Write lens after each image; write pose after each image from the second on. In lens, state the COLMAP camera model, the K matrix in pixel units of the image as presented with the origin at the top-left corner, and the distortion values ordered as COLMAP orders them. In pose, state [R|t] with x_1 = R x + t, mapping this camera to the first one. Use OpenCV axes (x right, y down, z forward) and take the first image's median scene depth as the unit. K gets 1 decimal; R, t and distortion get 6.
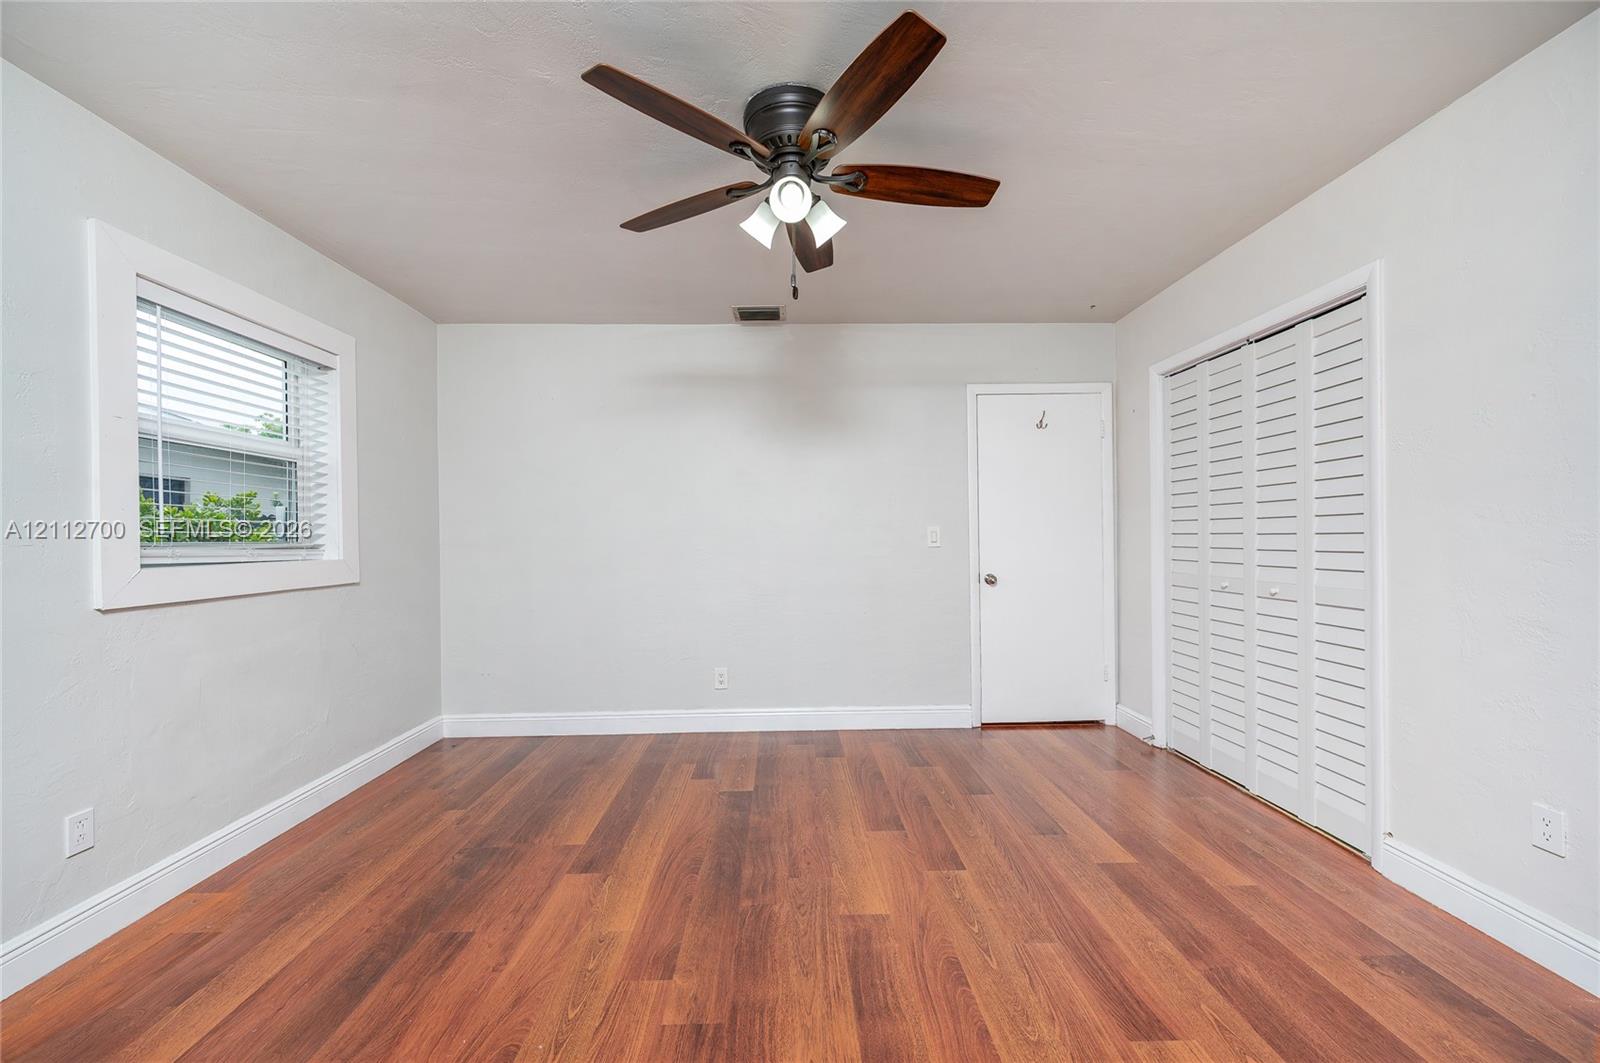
lens RADIAL K [[639.0, 0, 796.0], [0, 639.0, 537.0], [0, 0, 1]] dist [0.000223, 0.000007]
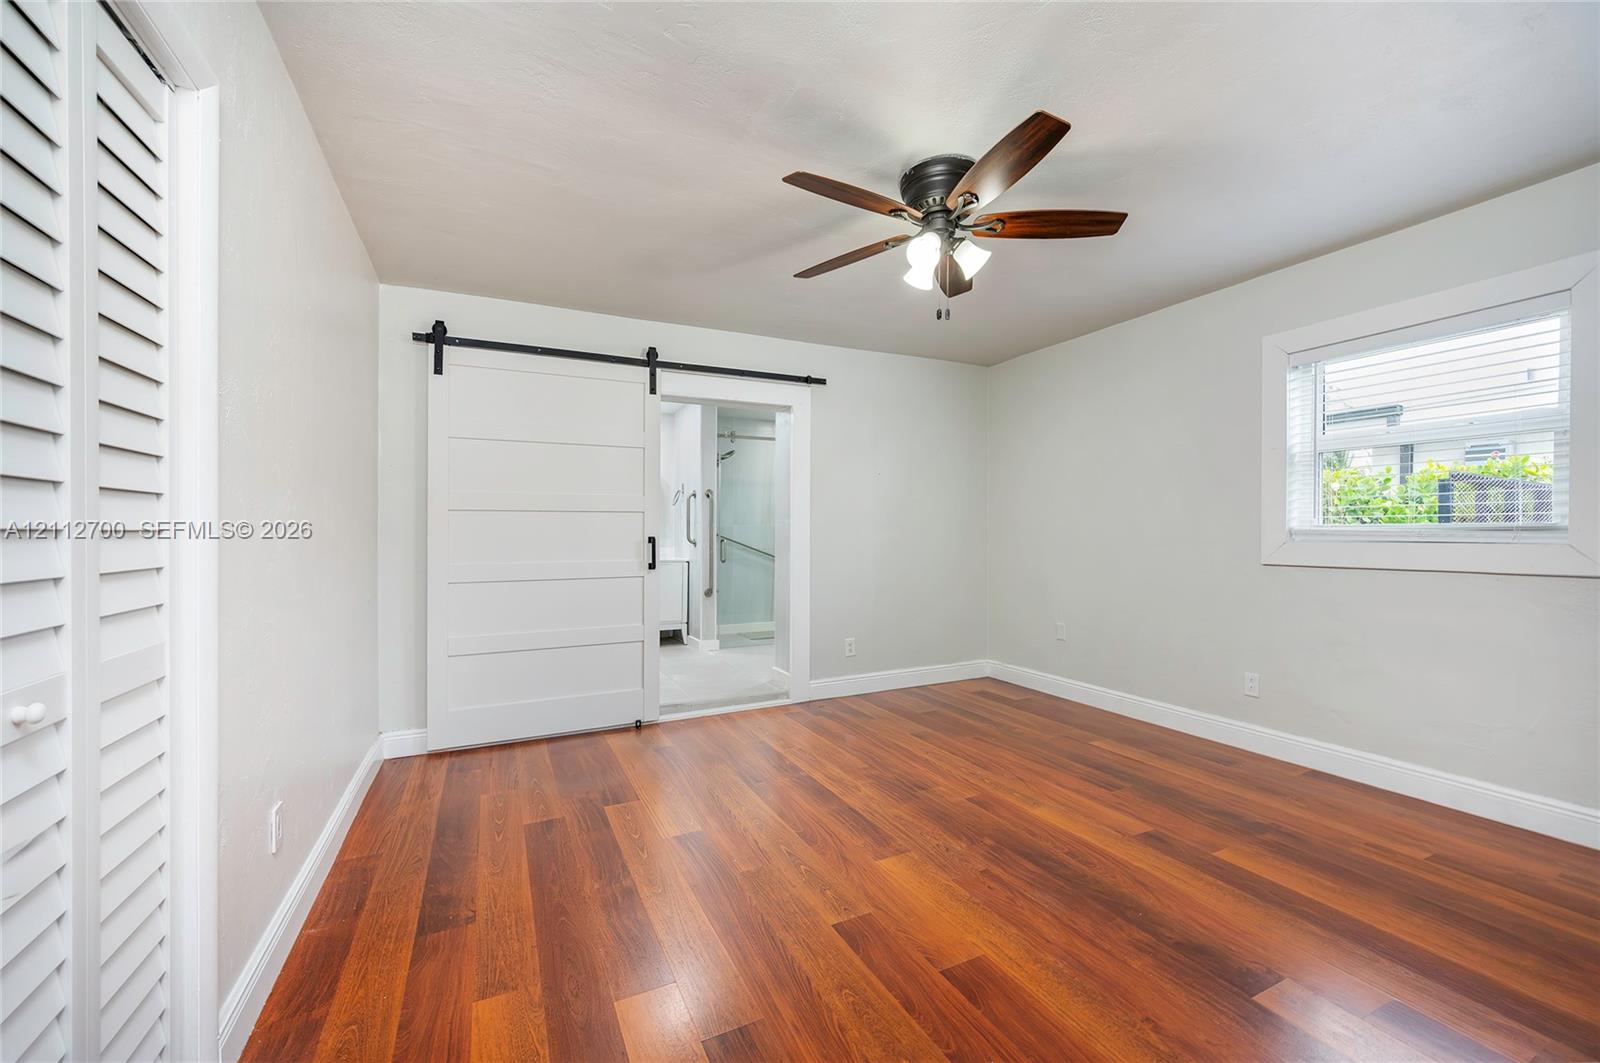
lens RADIAL K [[639.0, 0, 796.0], [0, 639.0, 537.0], [0, 0, 1]] dist [0.000223, 0.000007]
pose [[-0.912026, 0.020491, -0.409620, 0.723576], [0.016753, 0.999779, 0.012714, 0.000349], [0.409790, 0.004733, -0.912168, 1.965842]]
